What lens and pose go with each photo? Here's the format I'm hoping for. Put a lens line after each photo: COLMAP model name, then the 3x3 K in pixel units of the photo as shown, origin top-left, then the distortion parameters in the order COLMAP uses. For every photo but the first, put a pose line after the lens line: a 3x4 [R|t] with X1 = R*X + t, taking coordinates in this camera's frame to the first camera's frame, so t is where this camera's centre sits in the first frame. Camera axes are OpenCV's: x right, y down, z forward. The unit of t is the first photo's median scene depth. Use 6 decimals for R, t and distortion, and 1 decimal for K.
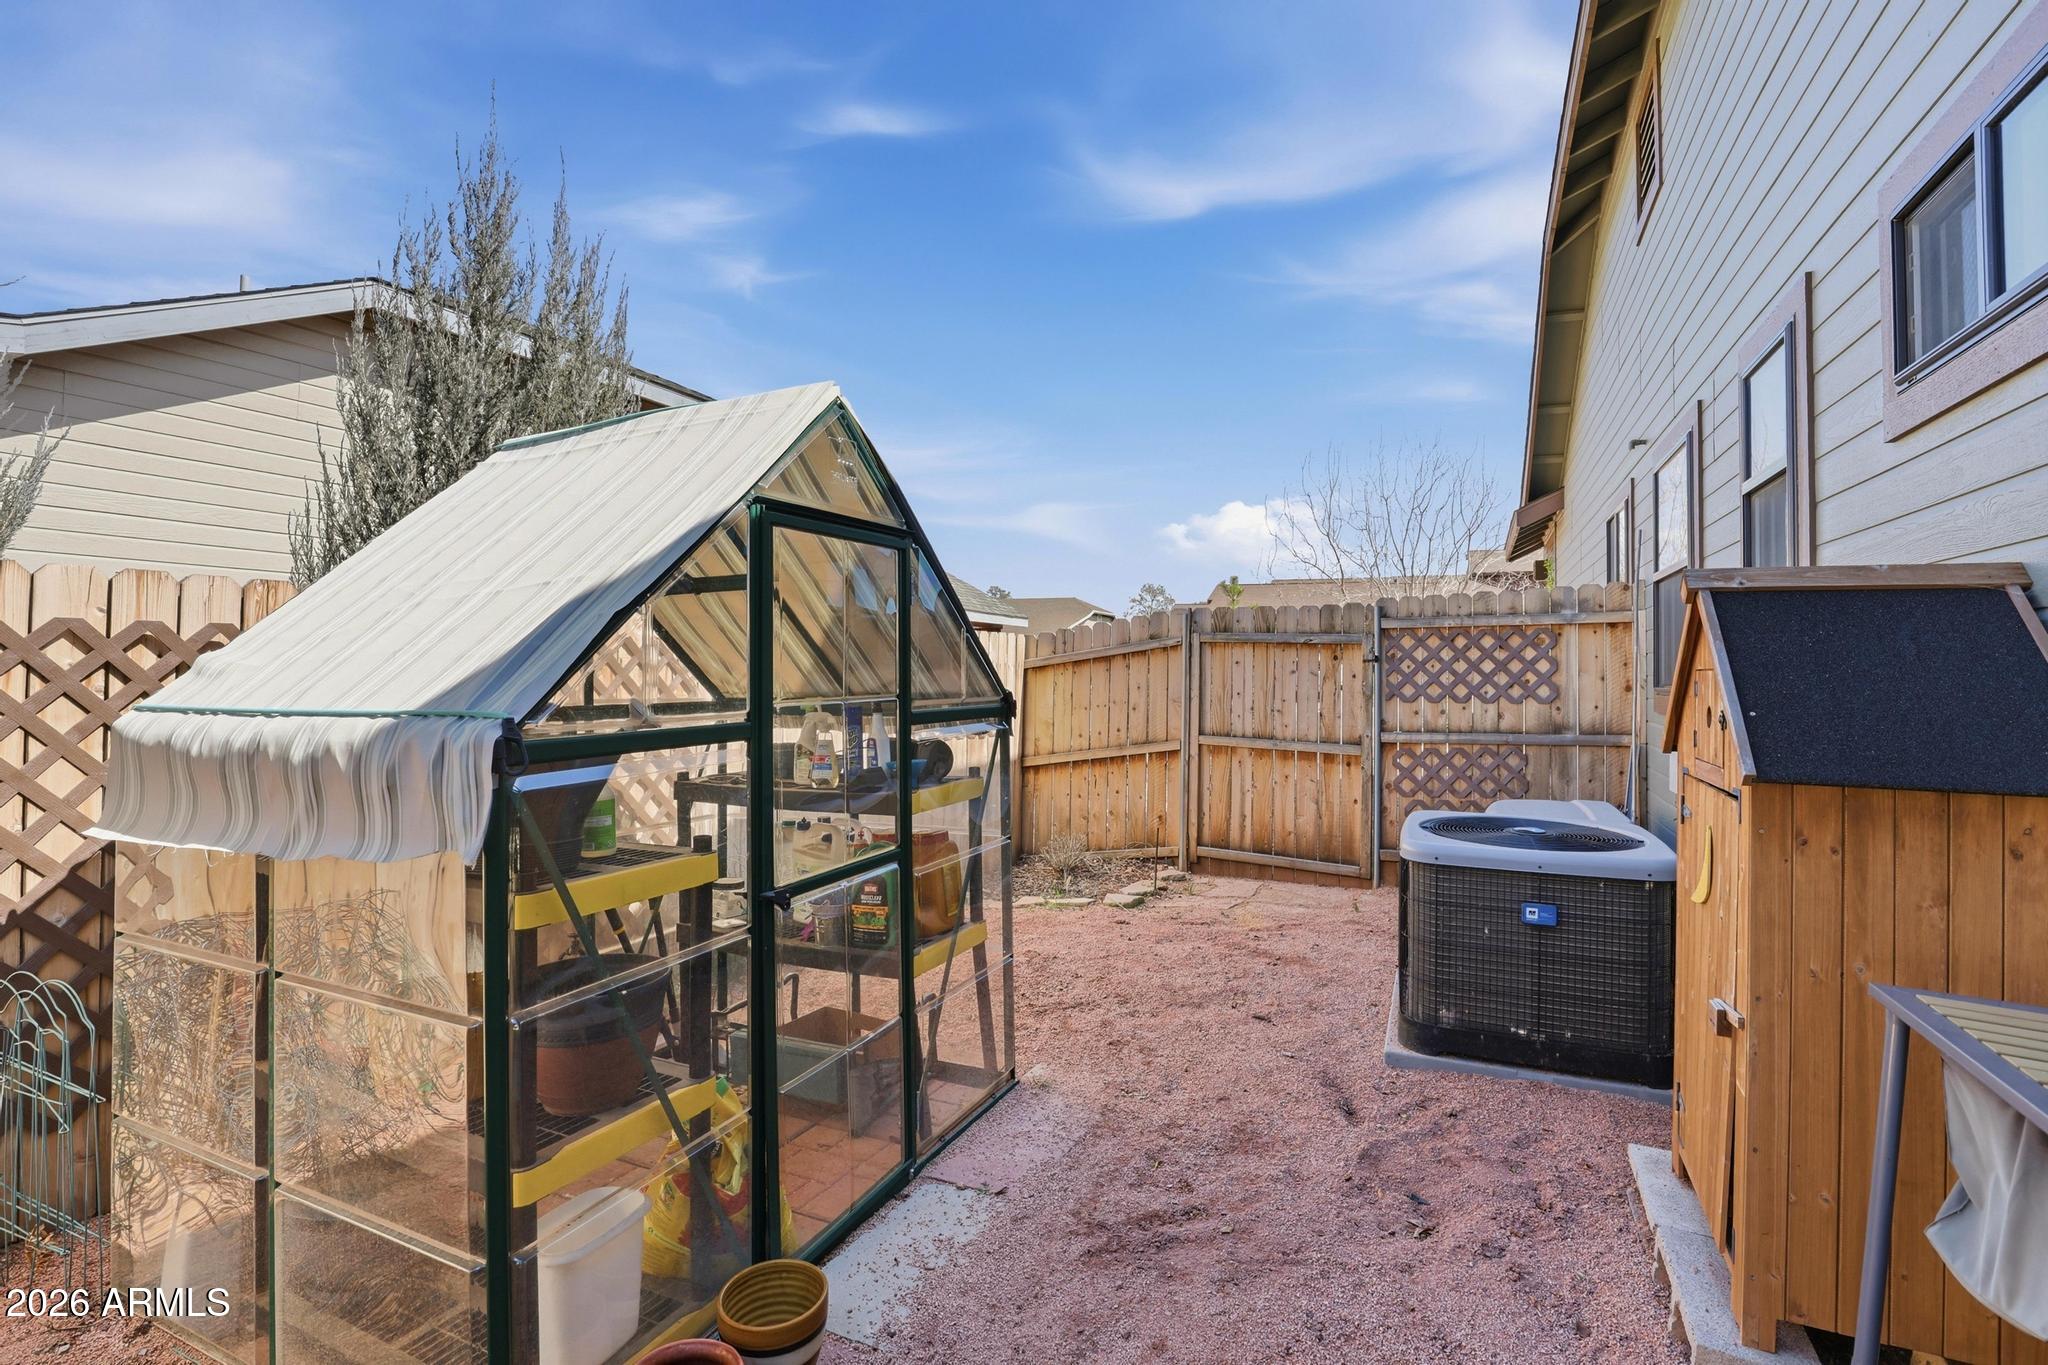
lens RADIAL K [[965.6, 0, 1019.0], [0, 965.6, 681.1], [0, 0, 1]] dist [-0.032591, 0.004112]
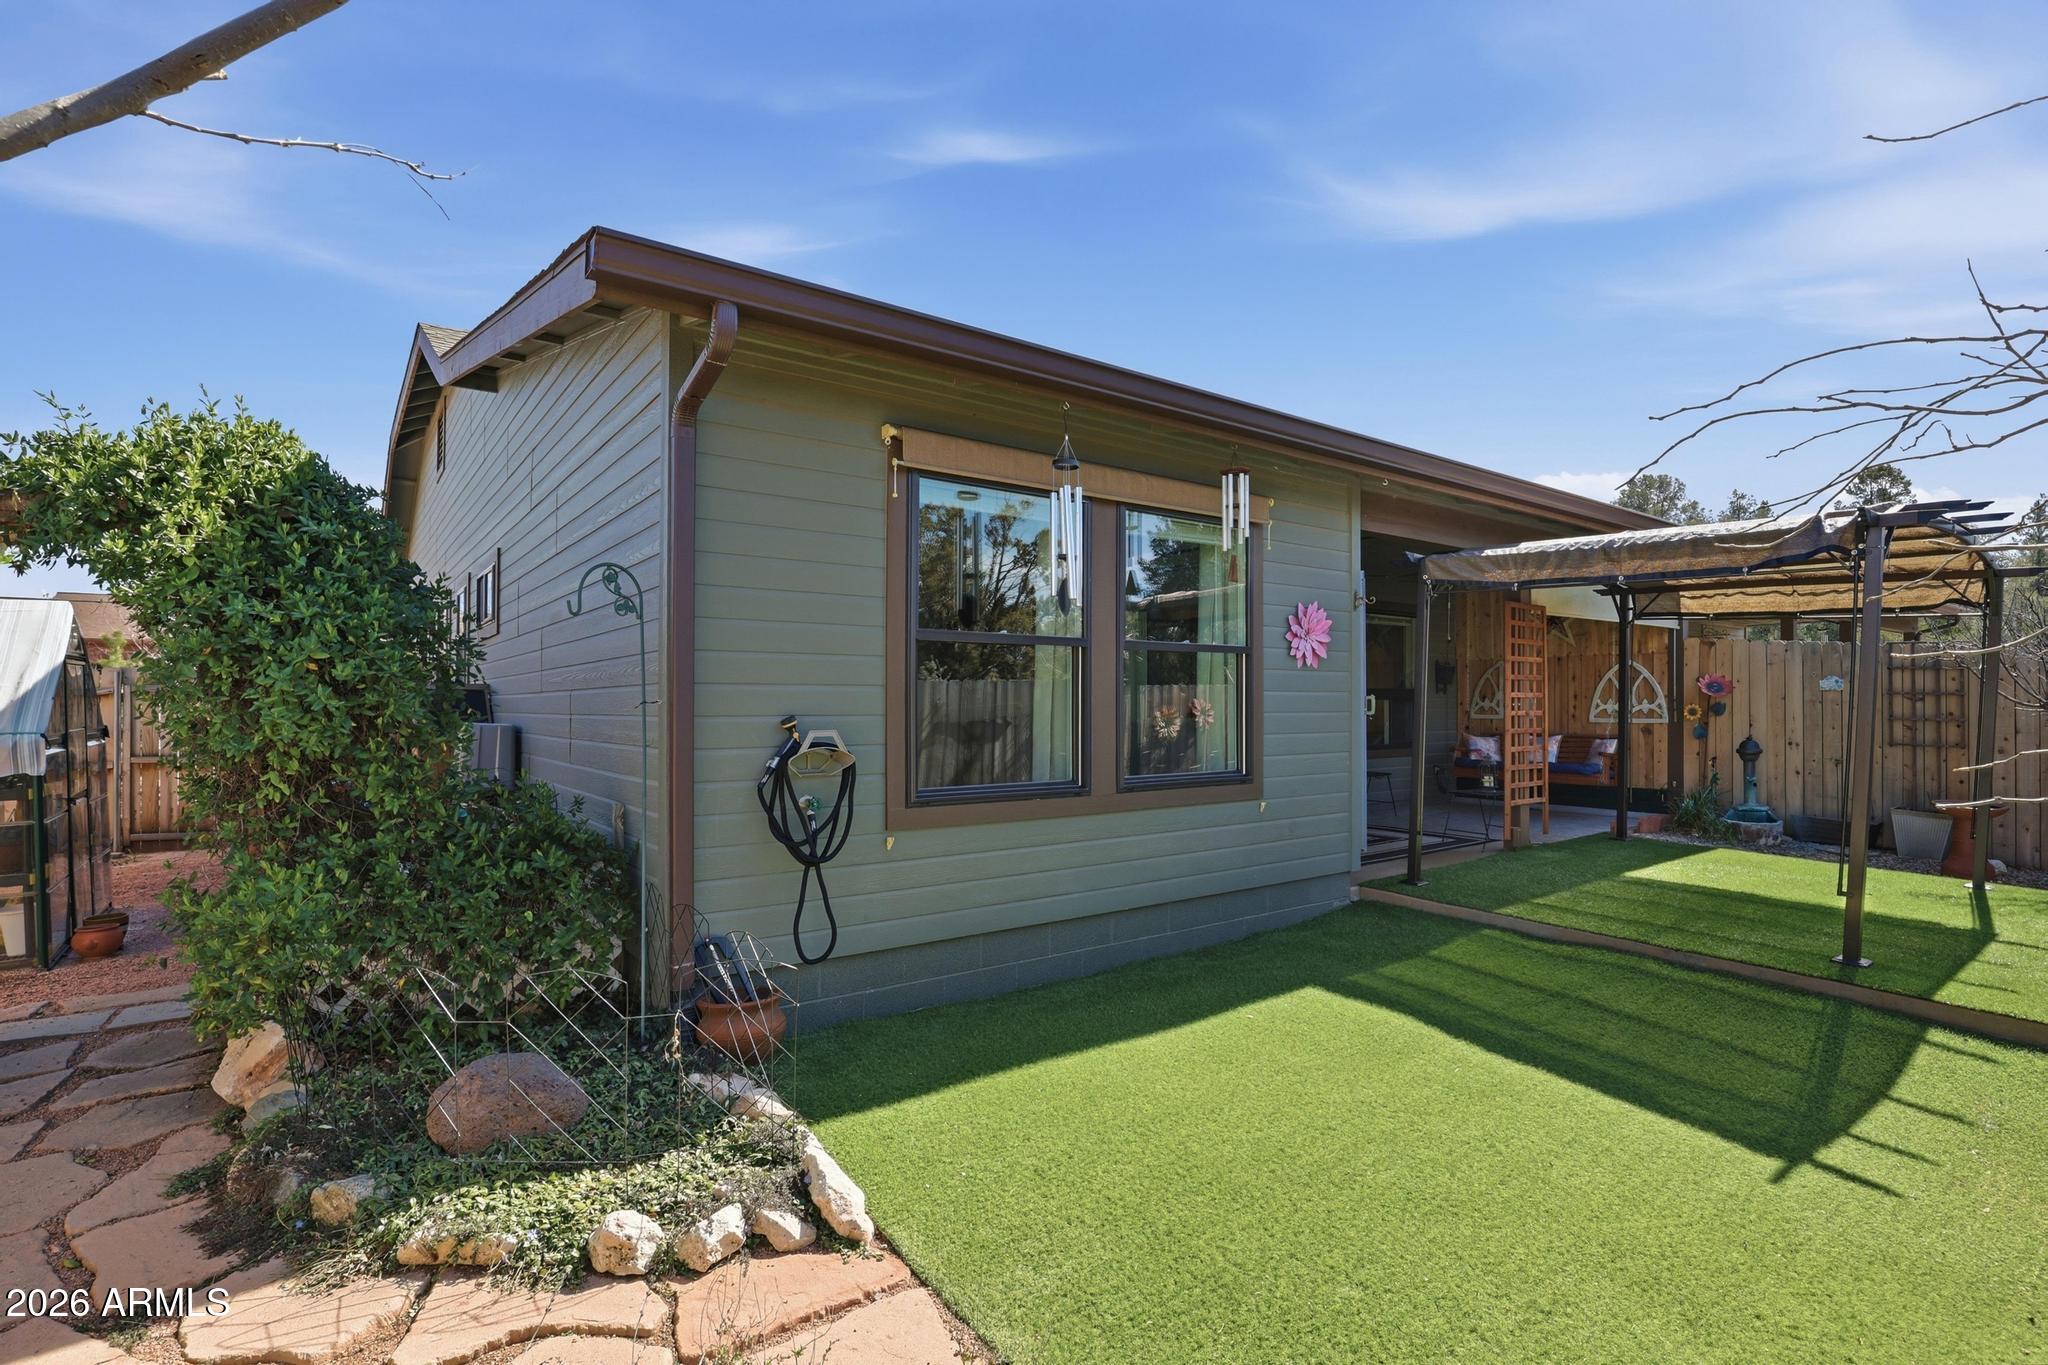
lens RADIAL K [[965.6, 0, 1015.5], [0, 965.6, 684.6], [0, 0, 1]] dist [-0.032591, 0.004112]
pose [[0.475626, 0.010938, 0.879580, -0.422536], [-0.007163, 0.999938, -0.008561, -0.049346], [-0.879618, -0.002228, 0.475675, -0.828904]]
